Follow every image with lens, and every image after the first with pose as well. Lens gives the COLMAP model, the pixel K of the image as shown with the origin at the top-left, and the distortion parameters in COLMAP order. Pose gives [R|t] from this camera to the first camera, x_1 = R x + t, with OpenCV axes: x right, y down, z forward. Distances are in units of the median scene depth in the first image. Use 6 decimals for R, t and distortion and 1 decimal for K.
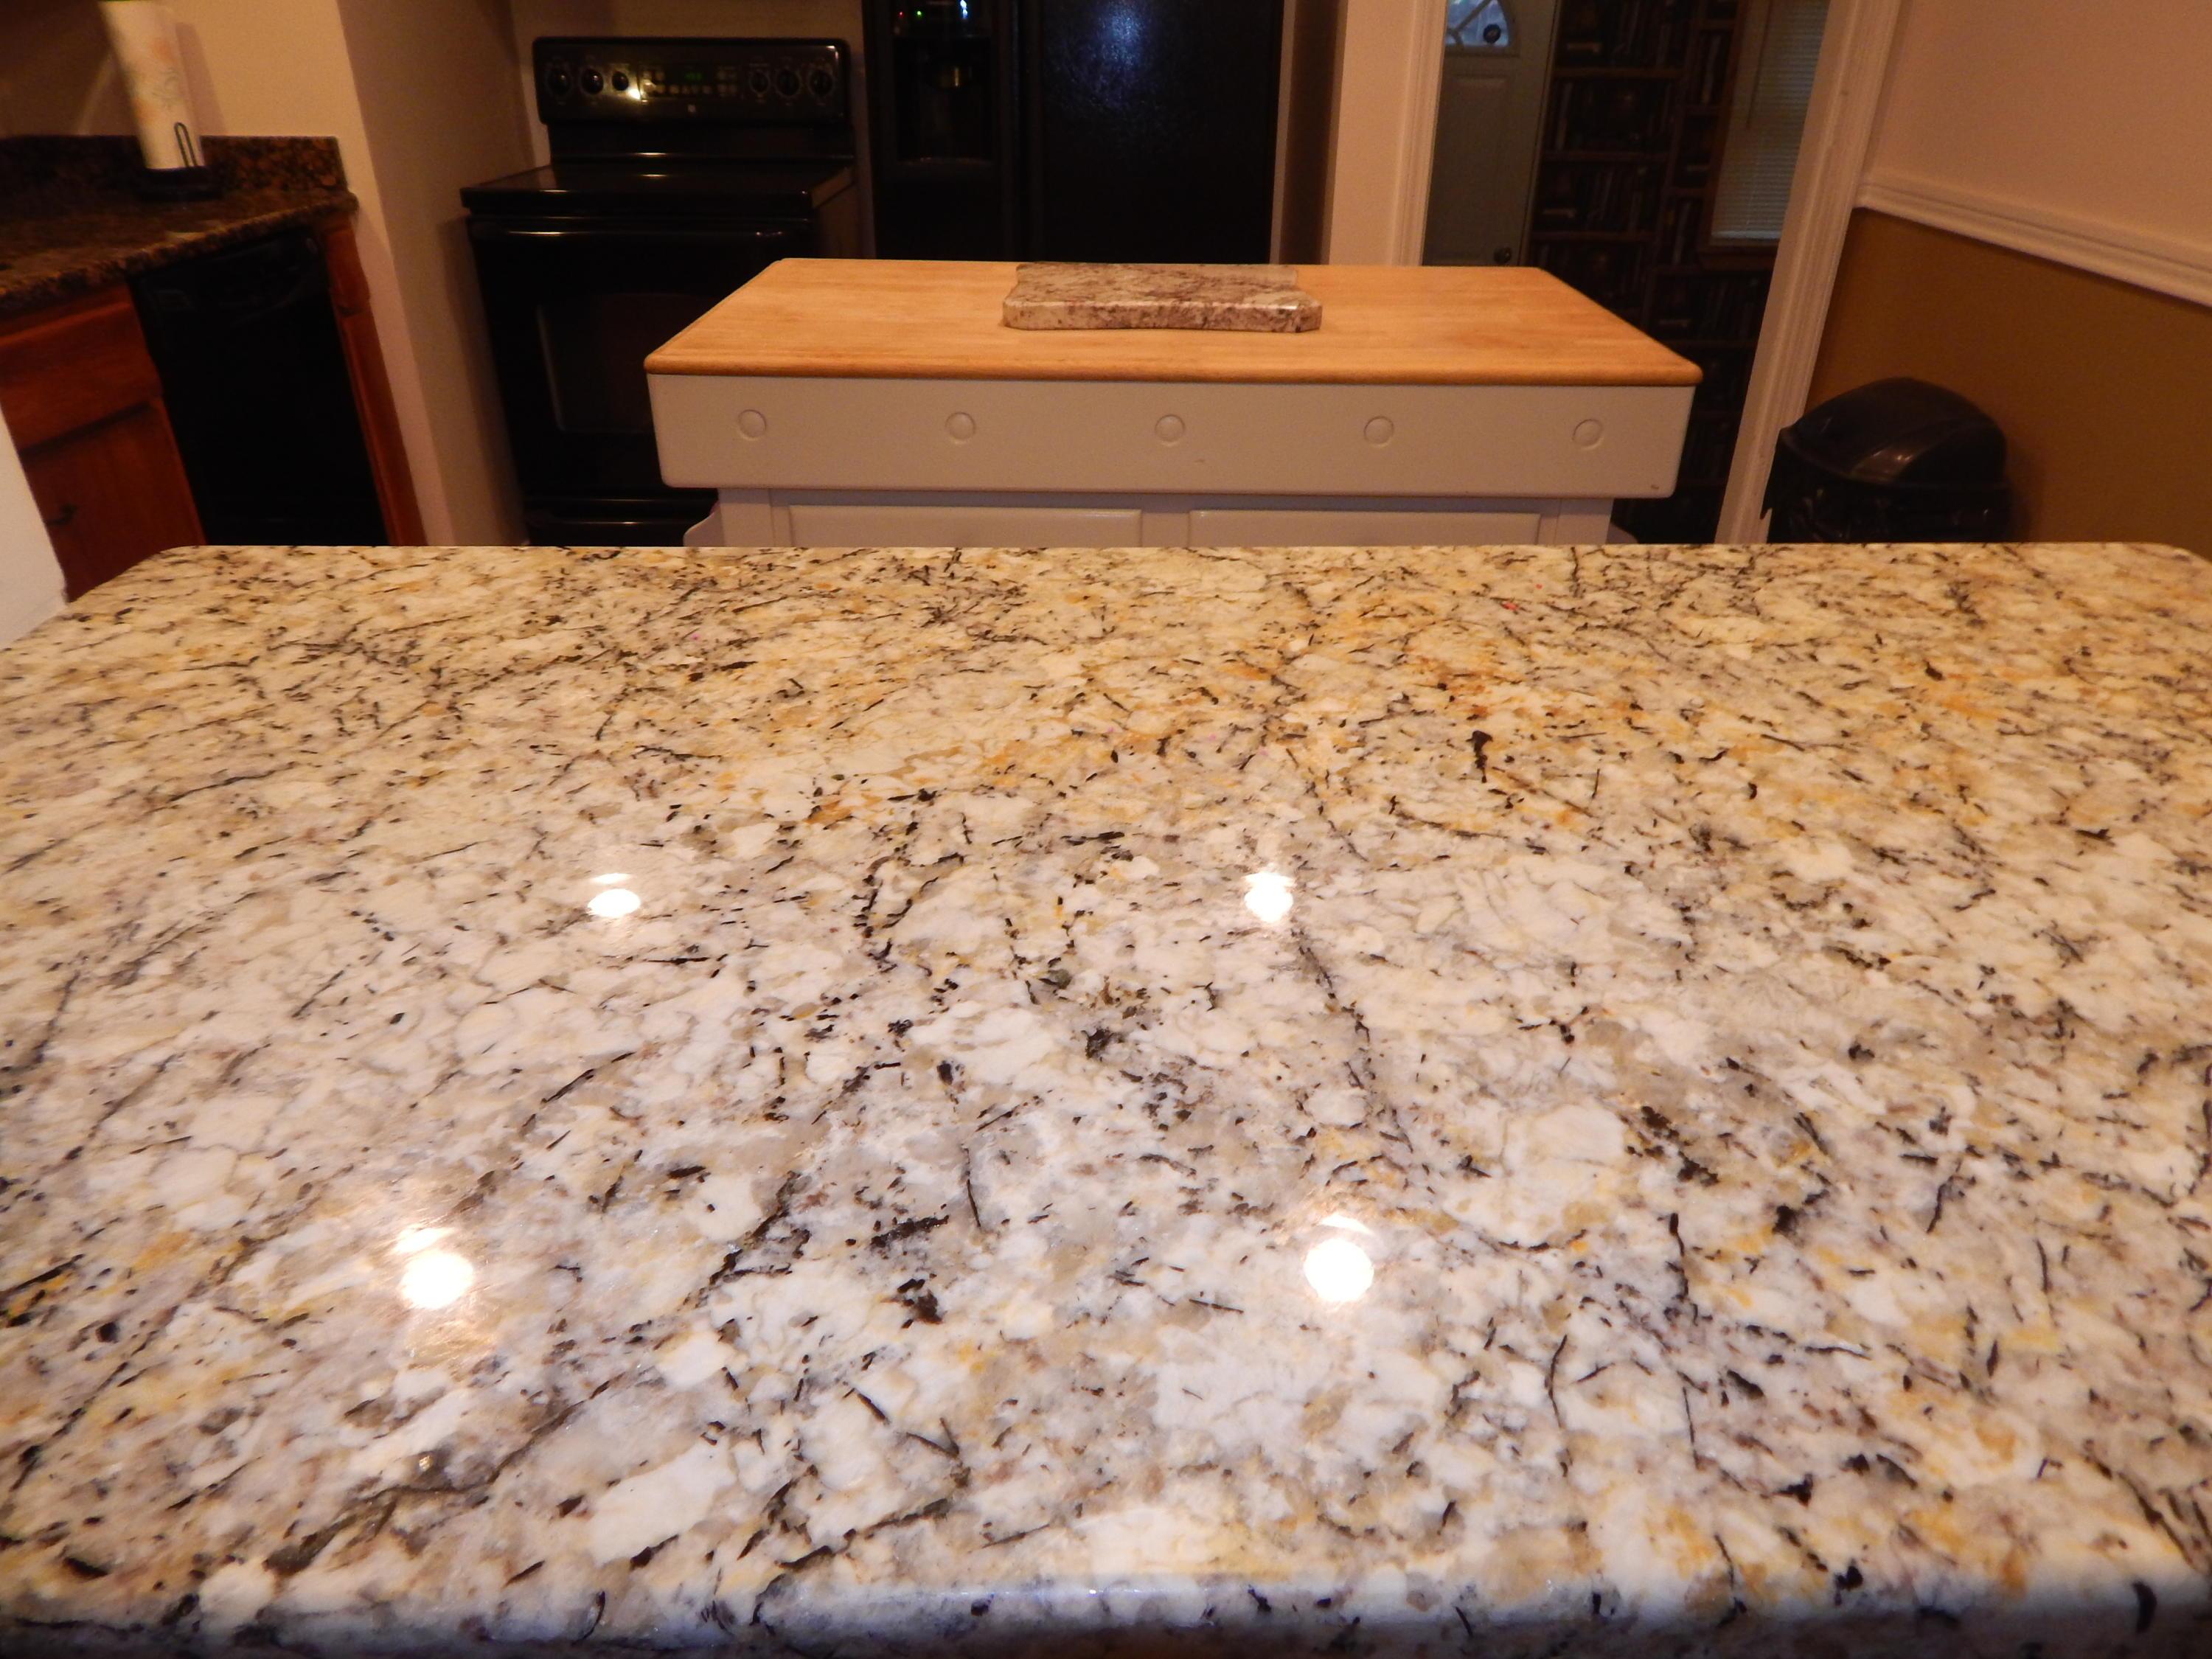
lens RADIAL K [[1455.5, 0, 1102.0], [0, 1455.5, 839.0], [0, 0, 1]] dist [0.001609, -0.003661]
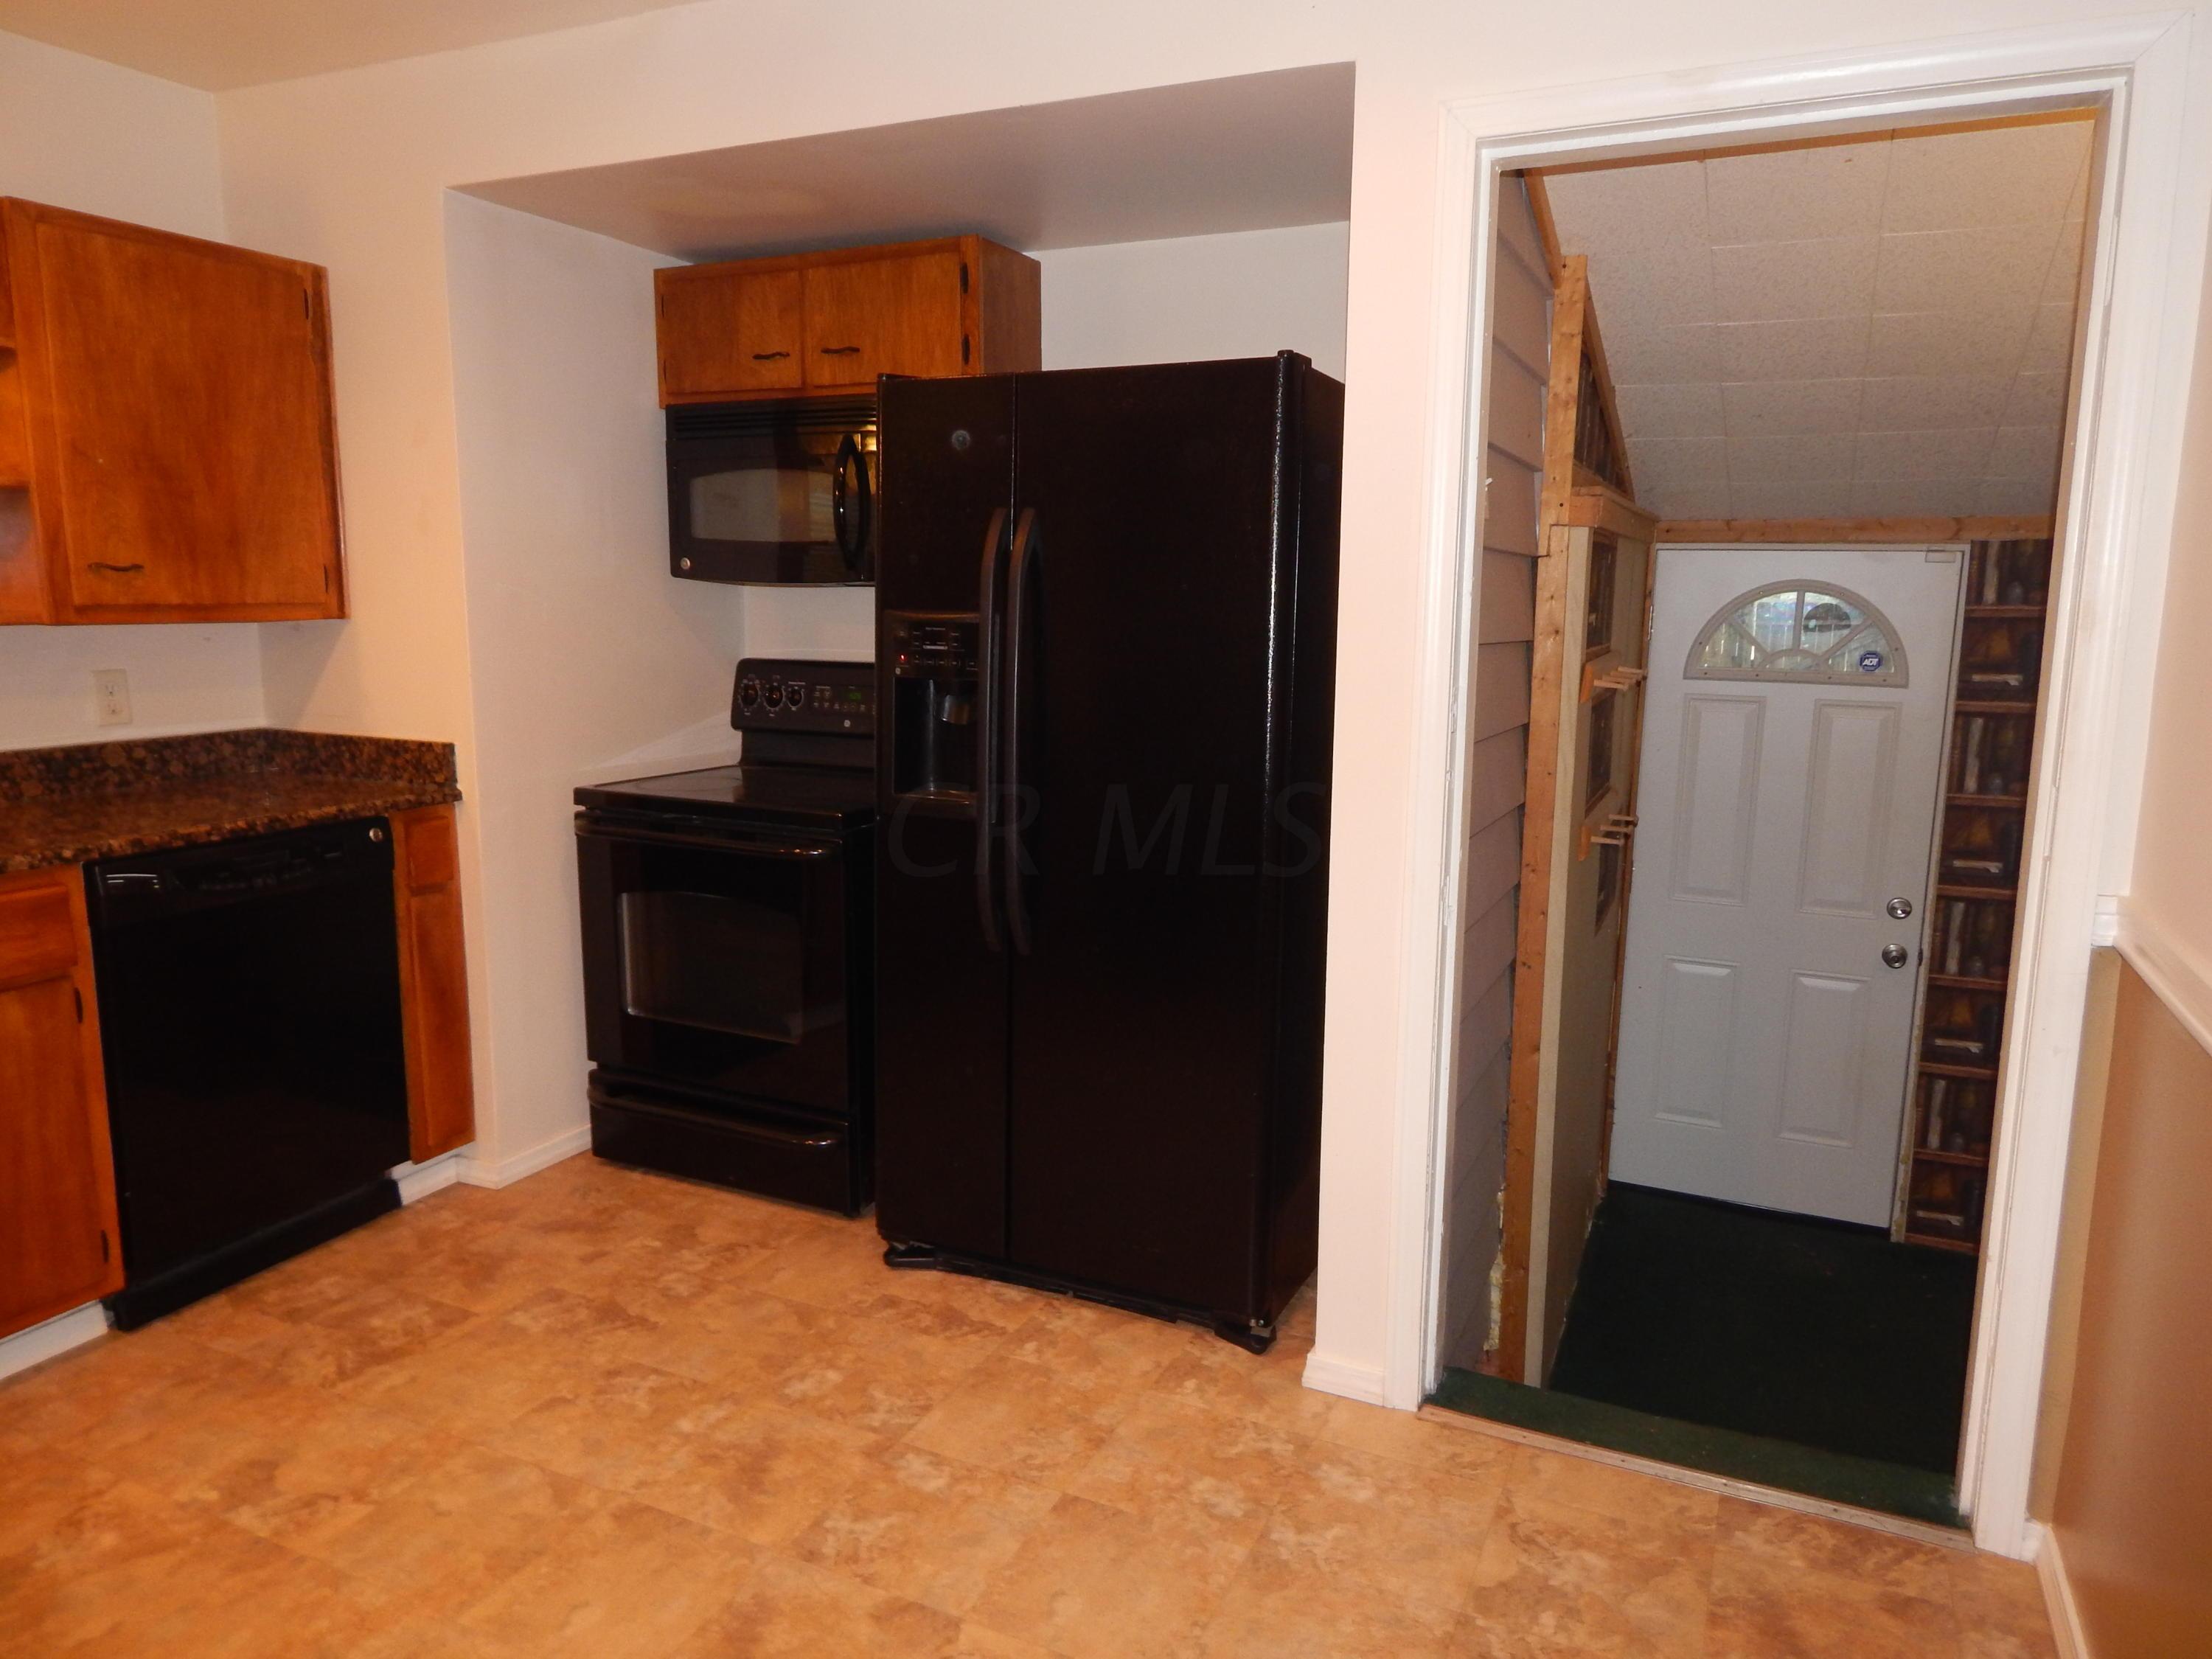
lens RADIAL K [[1455.5, 0, 1113.9], [0, 1455.5, 826.5], [0, 0, 1]] dist [0.001609, -0.003661]
pose [[0.907363, 0.068343, -0.414756, 0.466569], [-0.212559, 0.925846, -0.312455, -0.214330], [0.362646, 0.371670, 0.854605, 0.300096]]
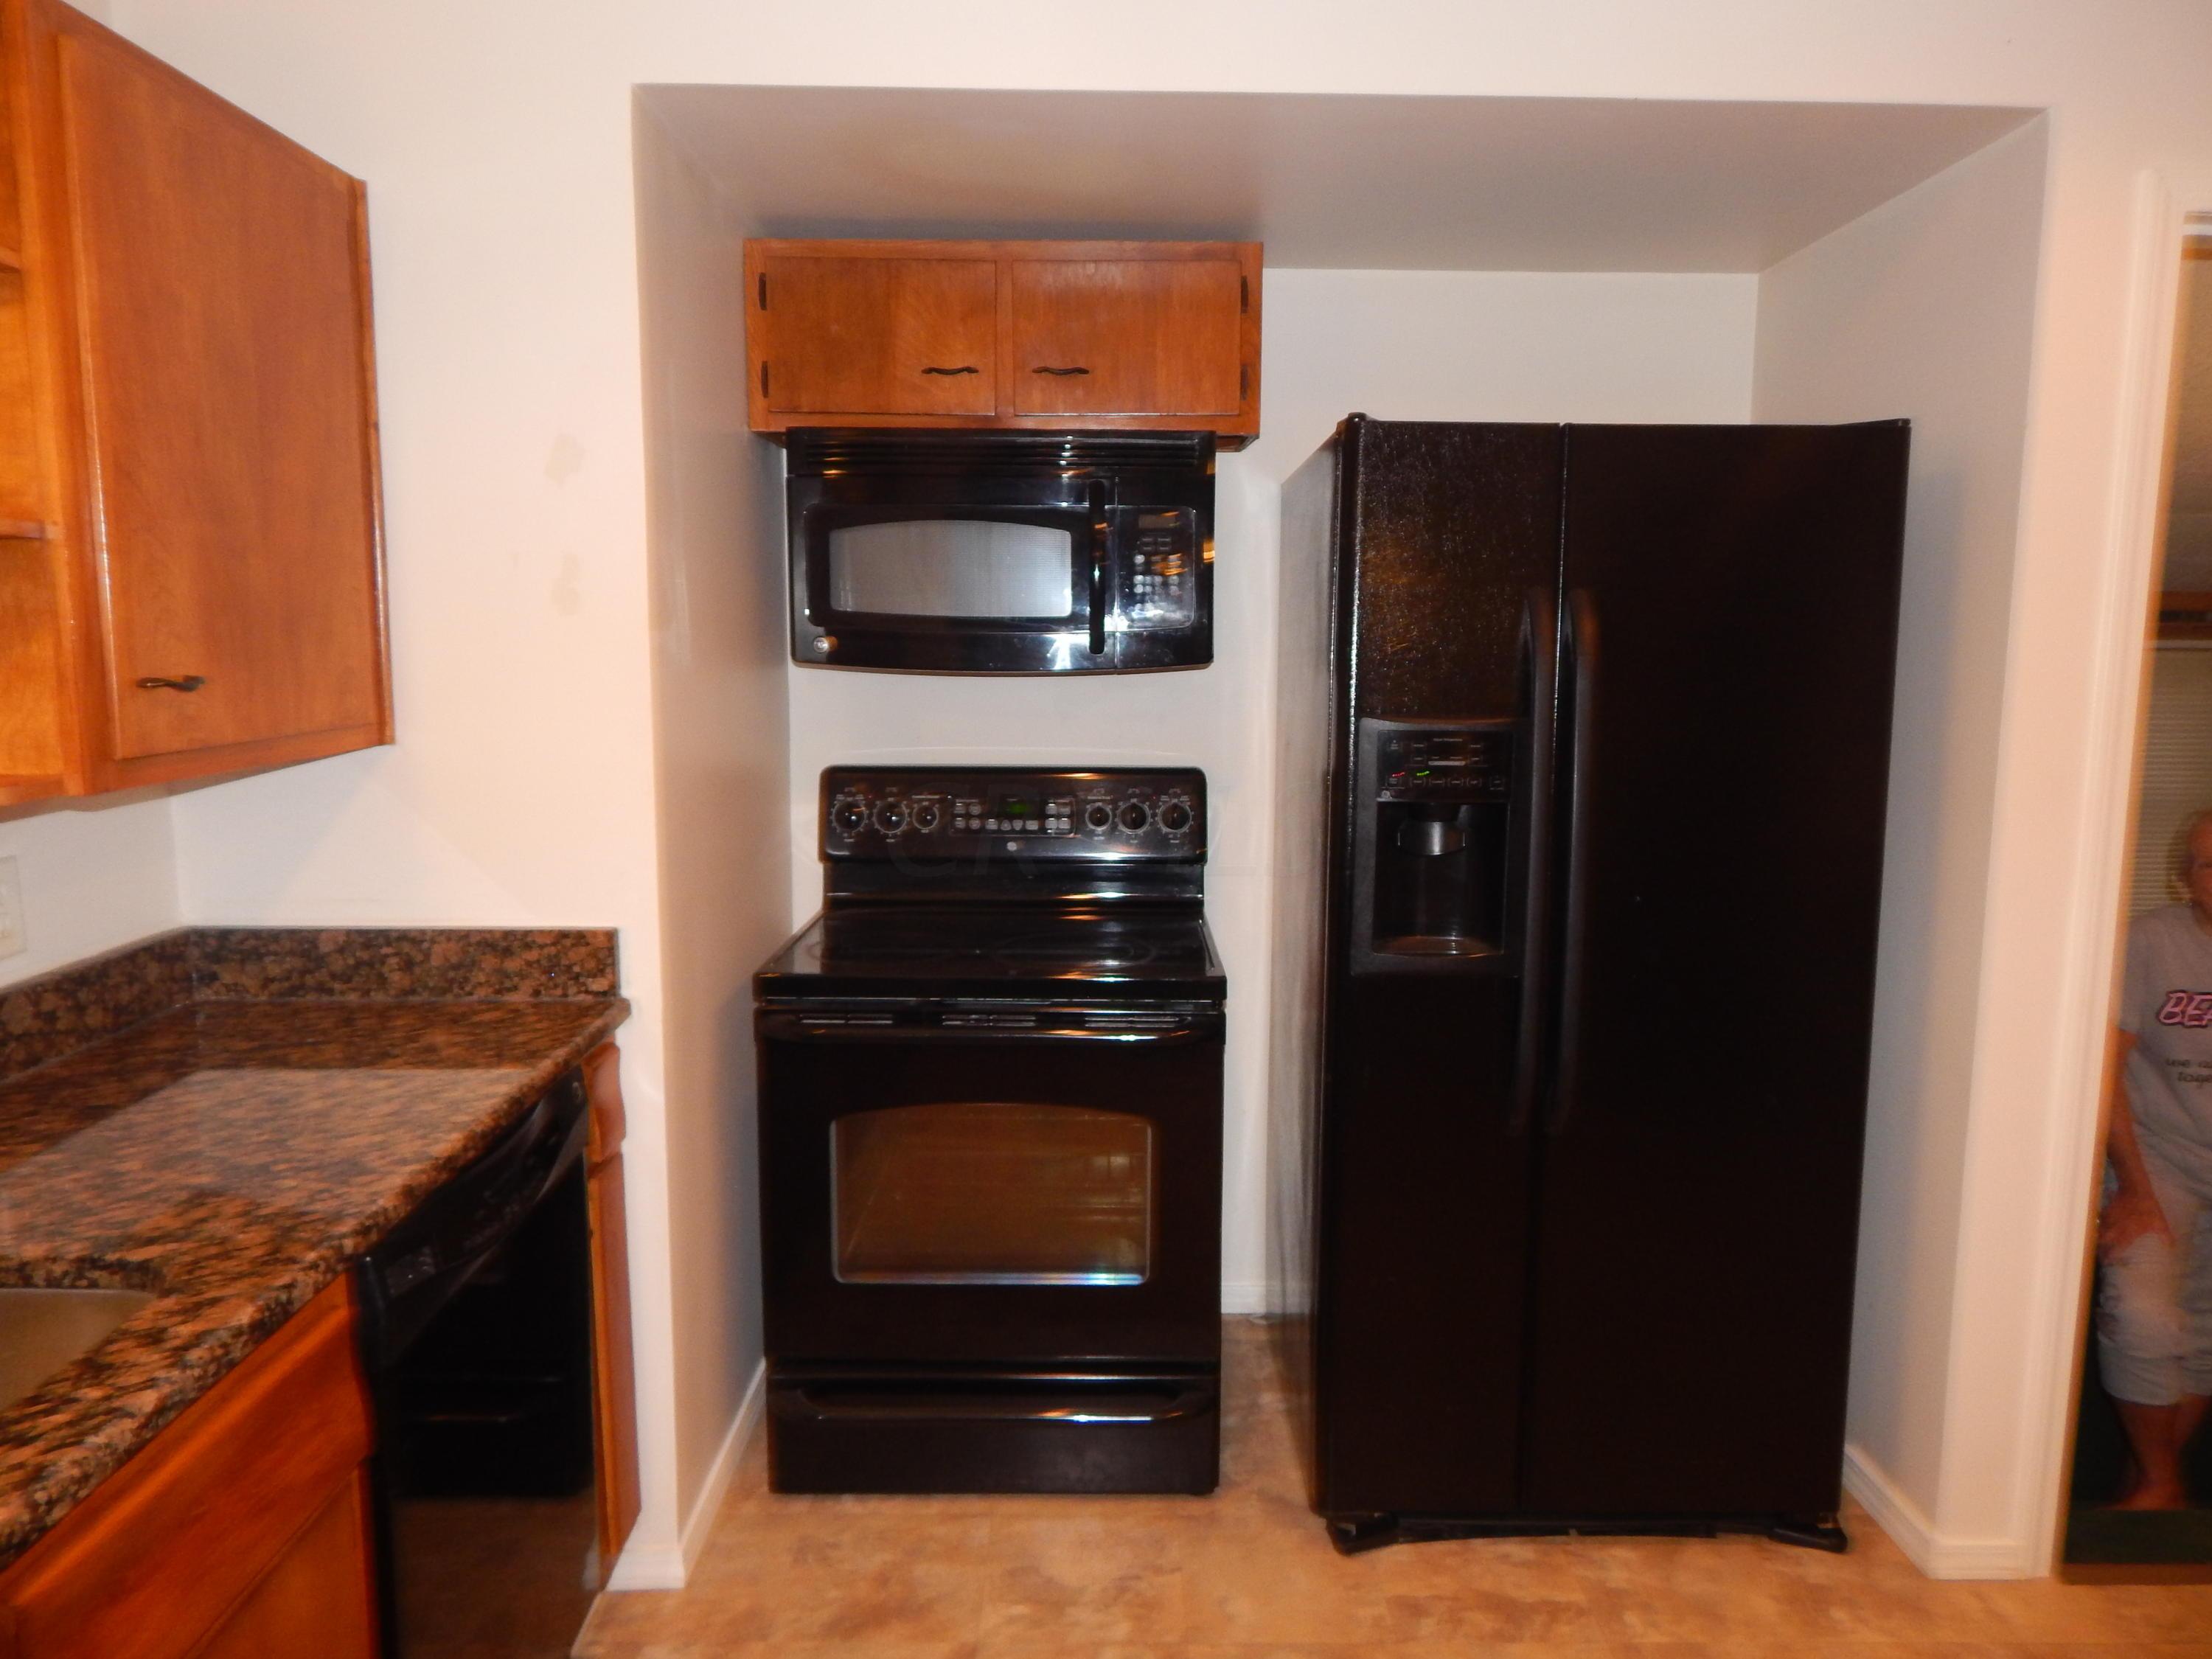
lens RADIAL K [[1455.5, 0, 1113.3], [0, 1455.5, 828.6], [0, 0, 1]] dist [0.001609, -0.003661]
pose [[0.999869, -0.004911, 0.015451, -0.340864], [0.010373, 0.926201, -0.376888, -0.295854], [-0.012459, 0.376999, 0.926130, 0.357325]]
